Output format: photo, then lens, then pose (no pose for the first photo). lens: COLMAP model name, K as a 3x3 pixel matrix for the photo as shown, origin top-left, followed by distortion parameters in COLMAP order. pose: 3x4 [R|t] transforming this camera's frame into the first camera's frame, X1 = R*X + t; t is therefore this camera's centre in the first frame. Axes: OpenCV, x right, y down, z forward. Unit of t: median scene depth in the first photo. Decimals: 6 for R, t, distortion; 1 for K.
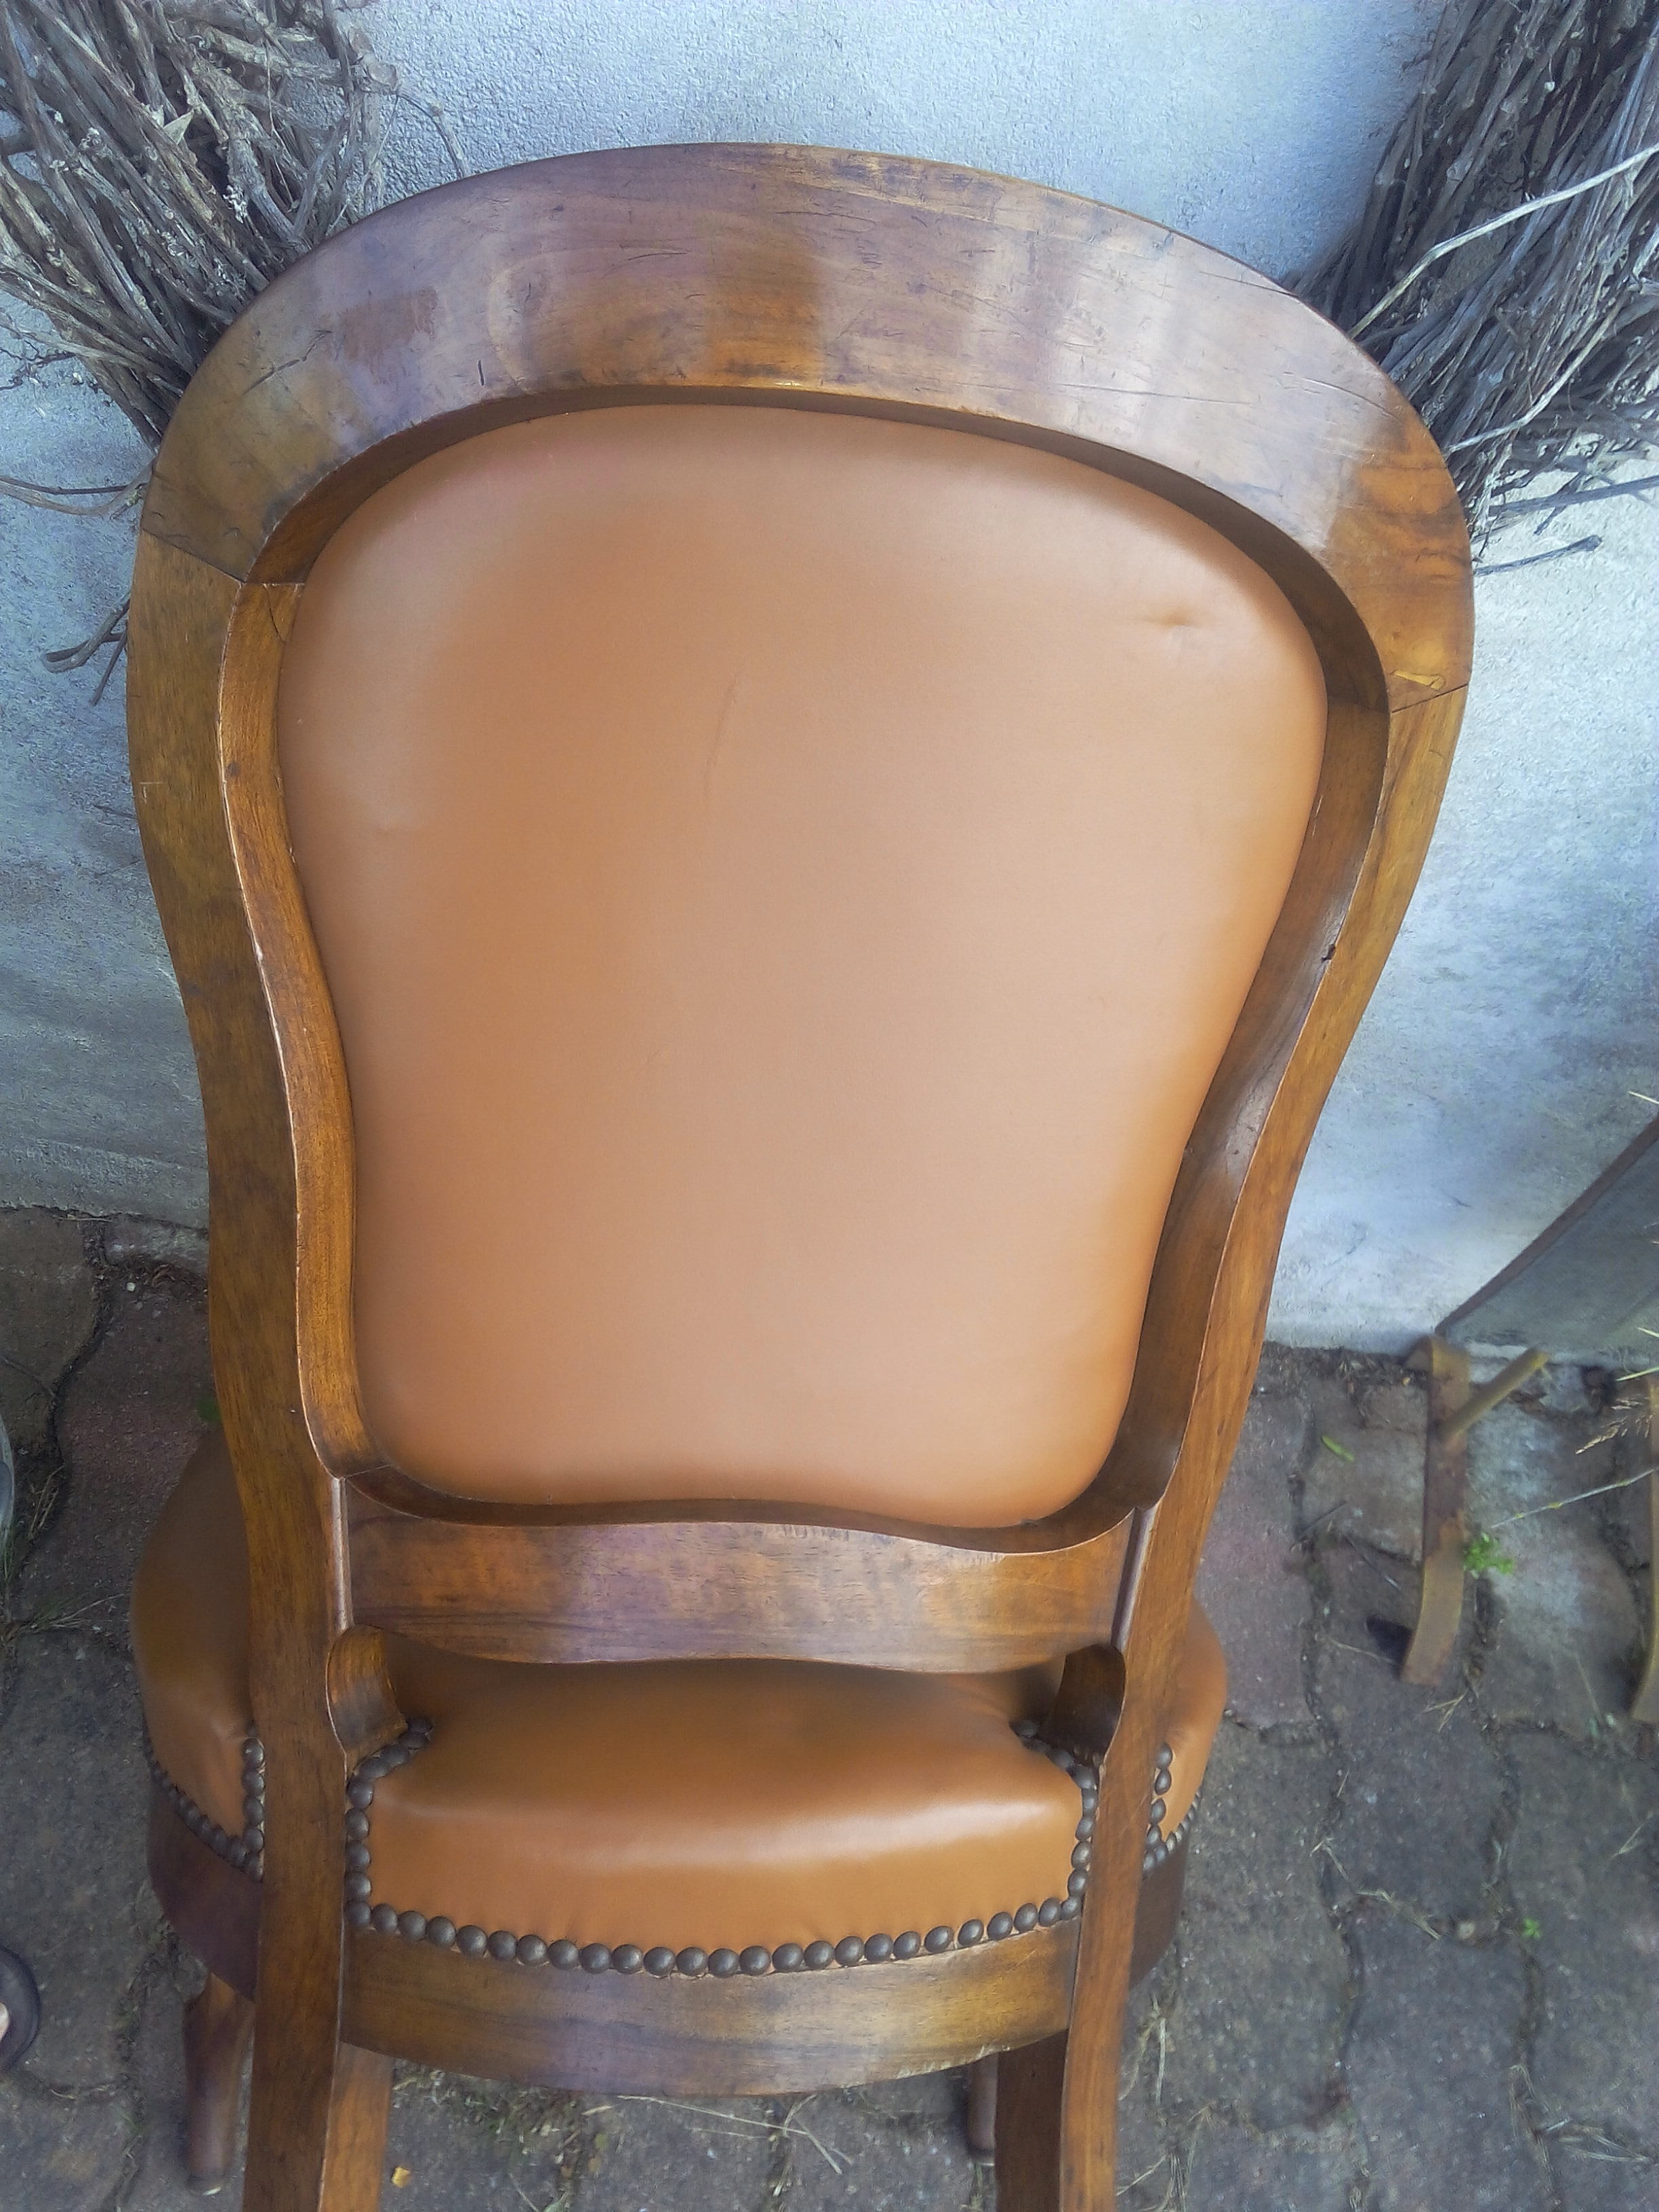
lens RADIAL K [[1979.7, 0, 801.5], [0, 1979.7, 1215.2], [0, 0, 1]] dist [-0.055334, 0.116183]
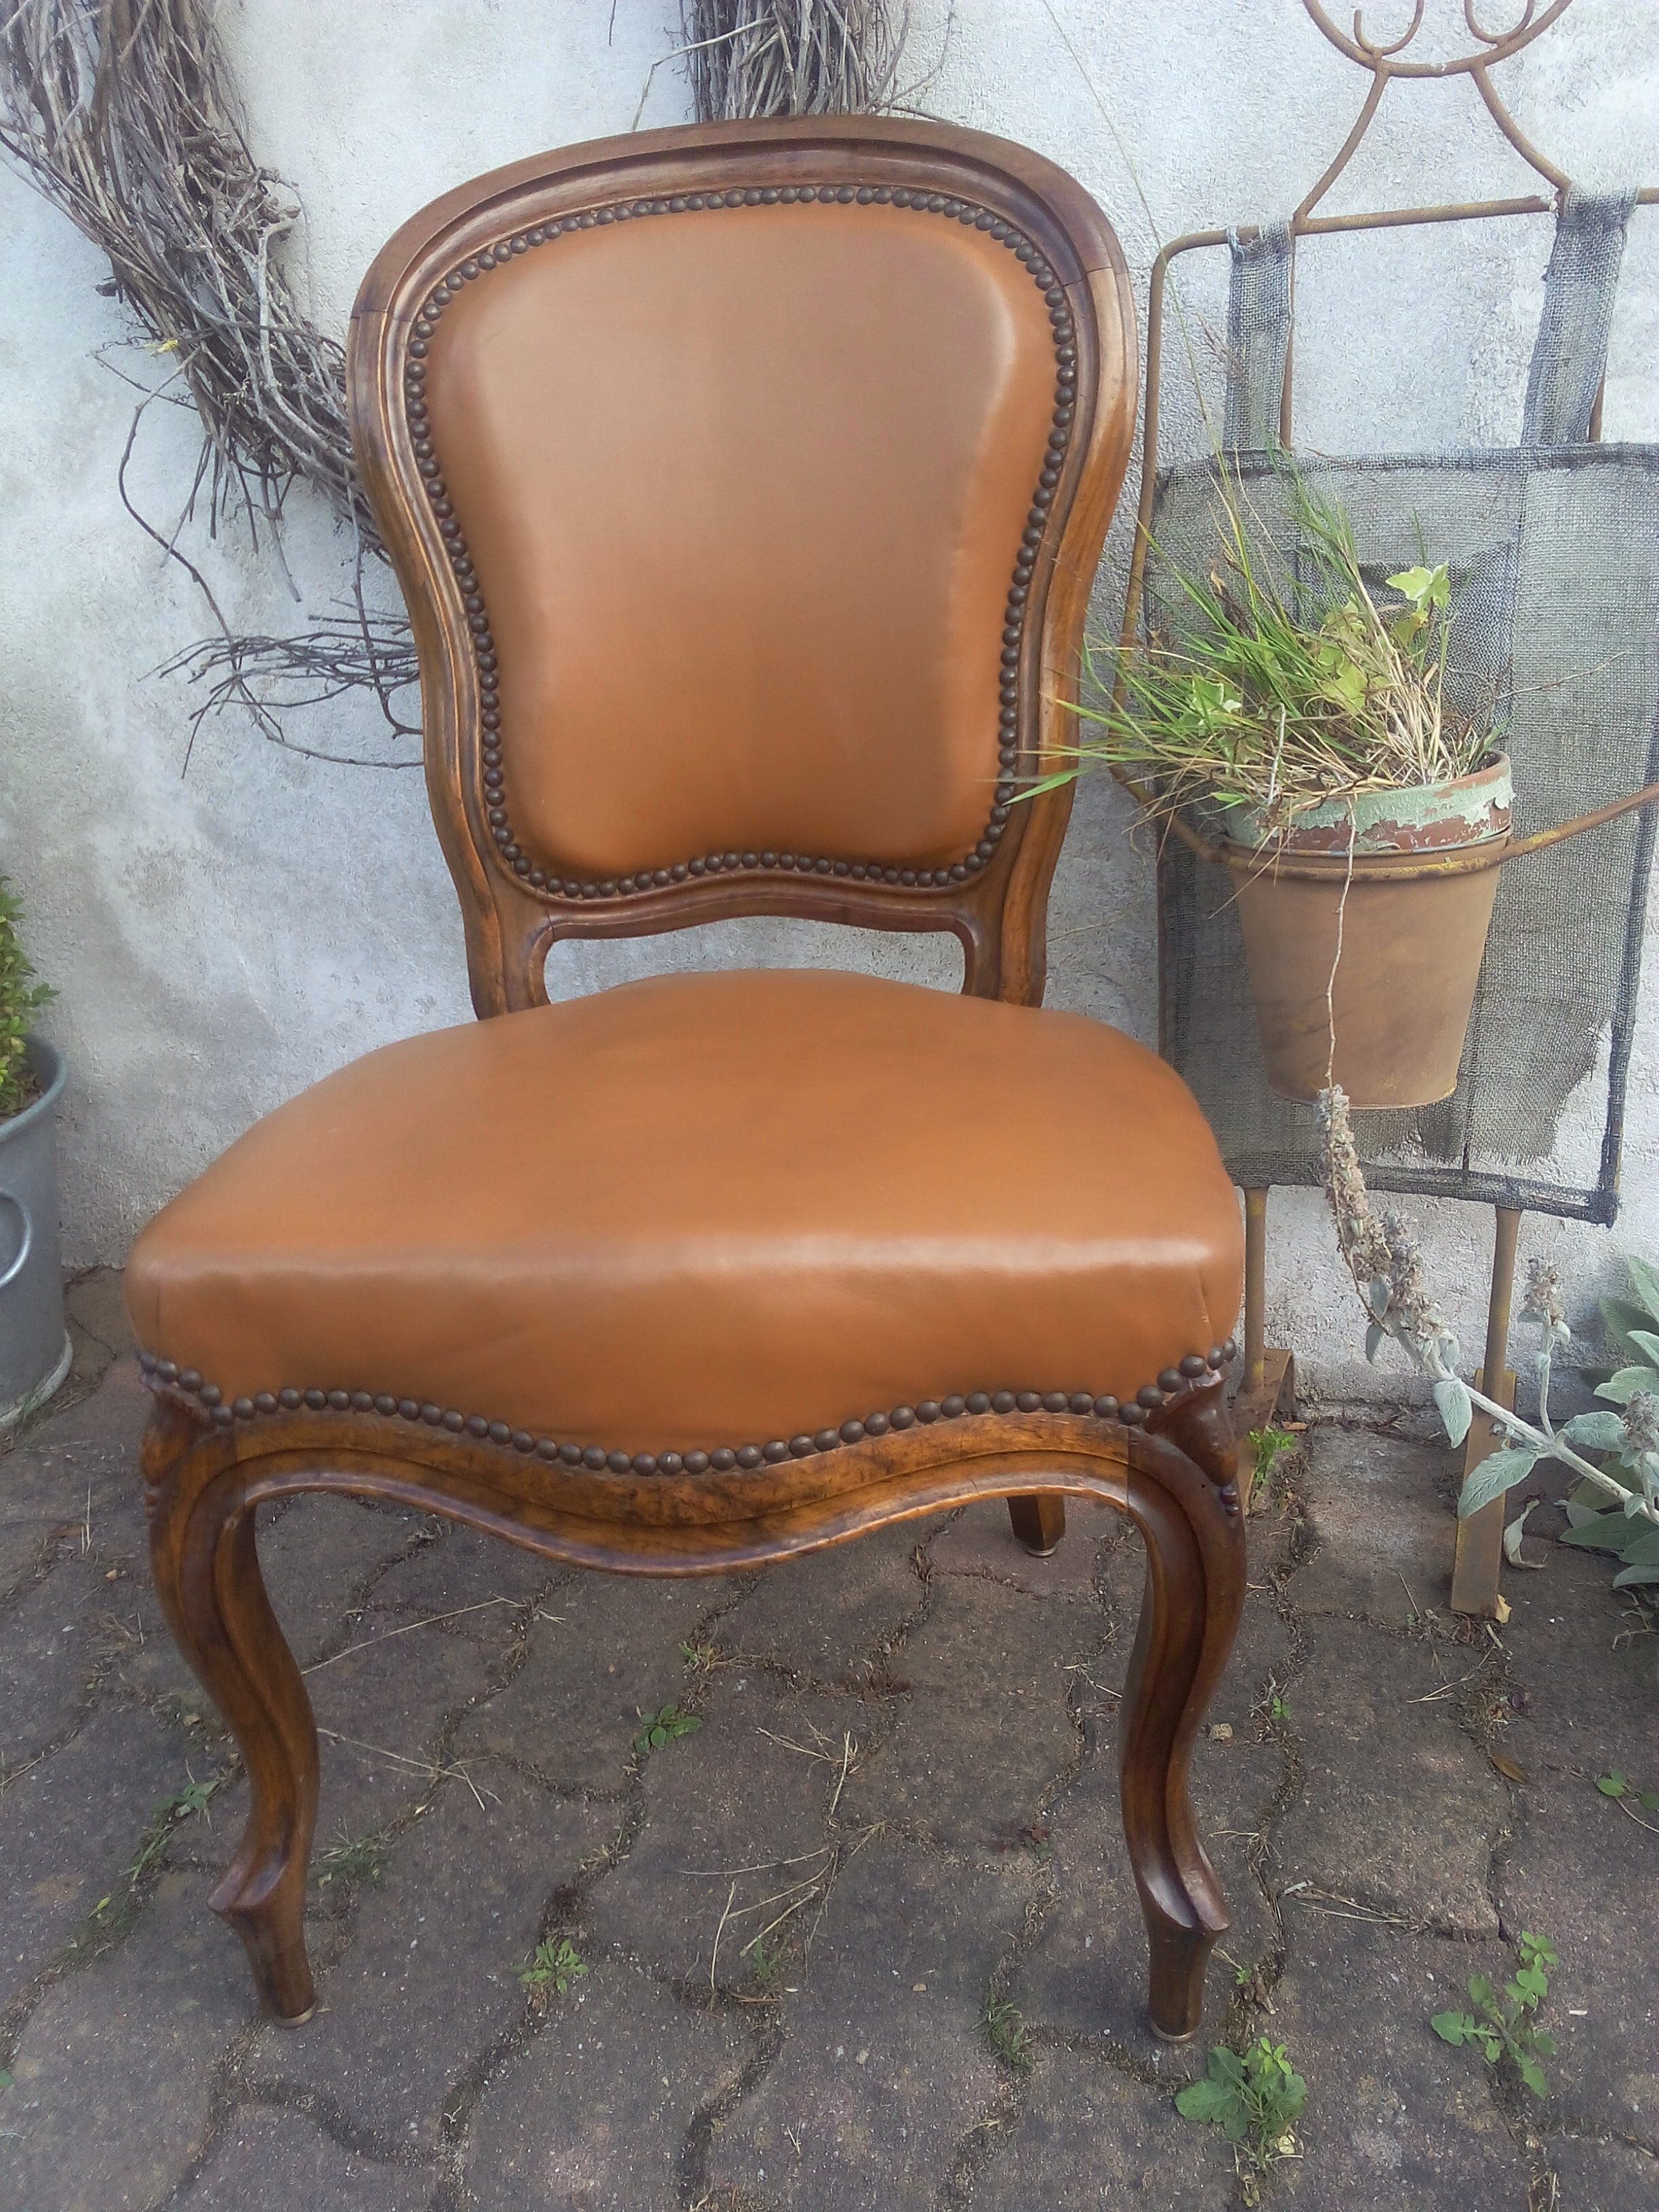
lens RADIAL K [[1979.7, 0, 737.2], [0, 1979.7, 1119.1], [0, 0, 1]] dist [-0.055334, 0.116183]
pose [[0.947085, -0.084498, -0.309660, 0.763104], [-0.148063, 0.740952, -0.655032, 1.383998], [0.284793, 0.666221, 0.689234, 0.206516]]
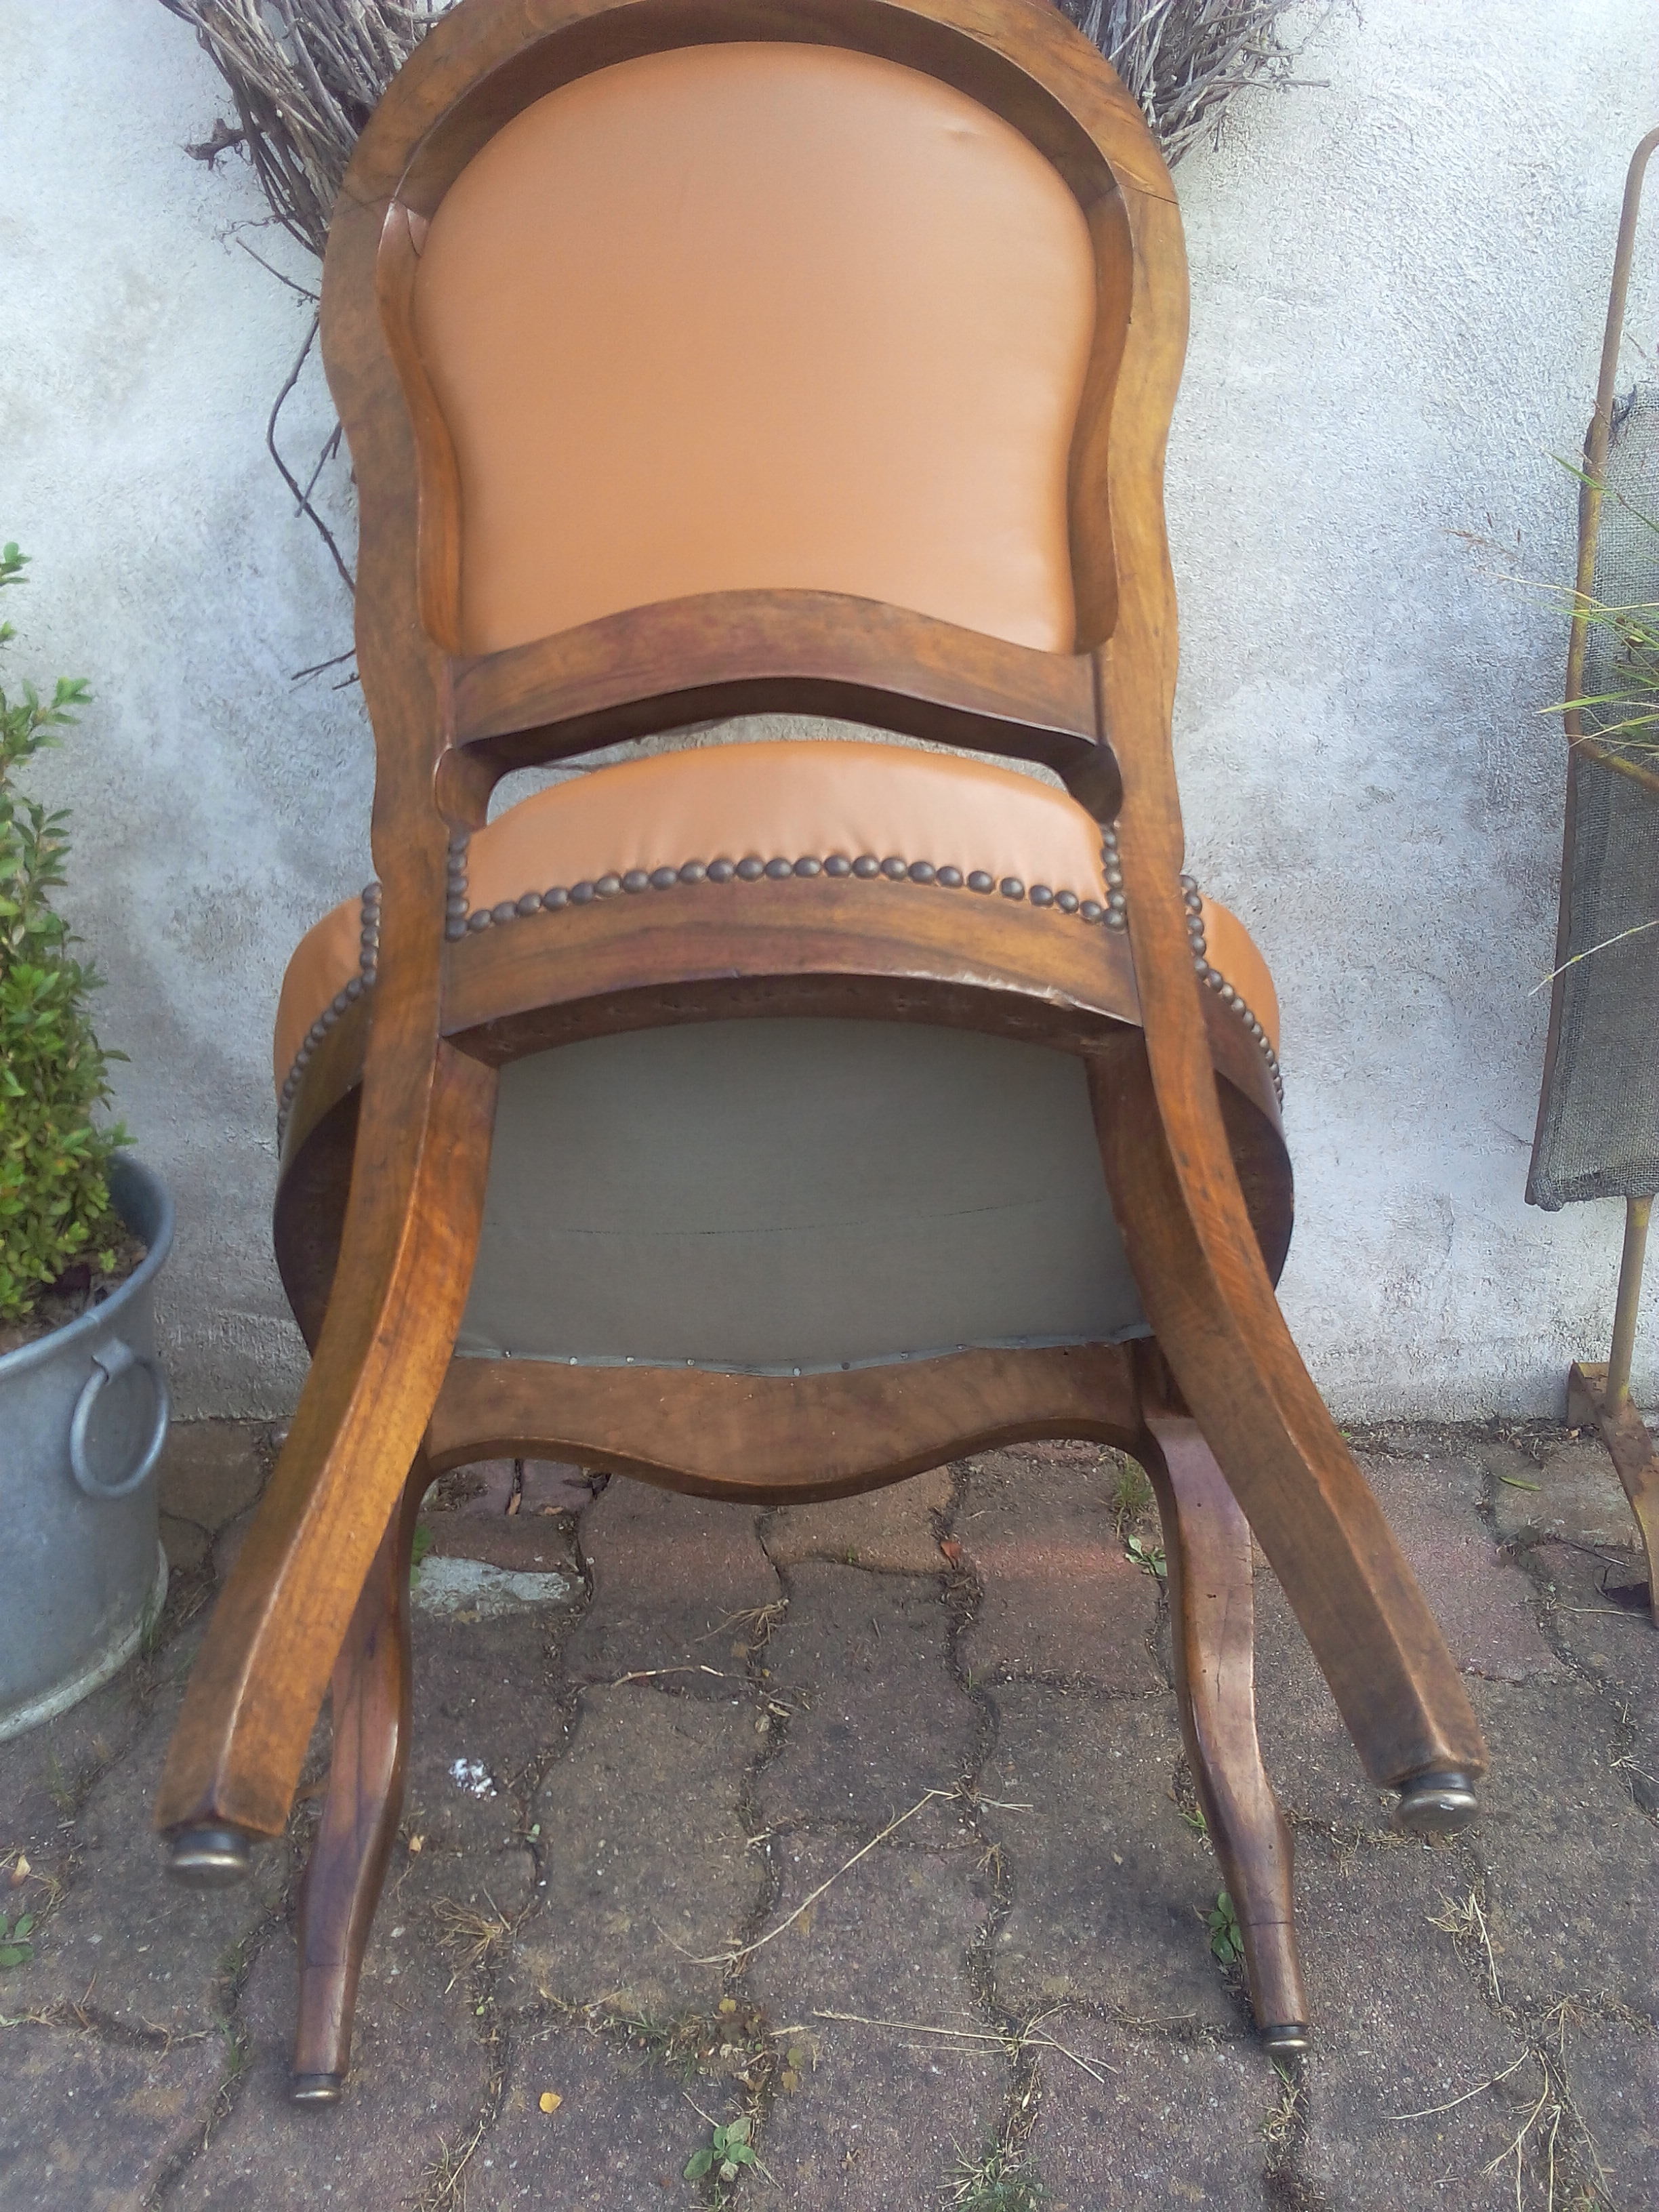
lens RADIAL K [[1979.7, 0, 780.9], [0, 1979.7, 1119.2], [0, 0, 1]] dist [-0.055334, 0.116183]
pose [[0.984811, -0.166923, -0.047787, -0.008588], [0.095924, 0.752473, -0.651600, 1.123936], [0.144726, 0.637119, 0.757056, 0.236388]]
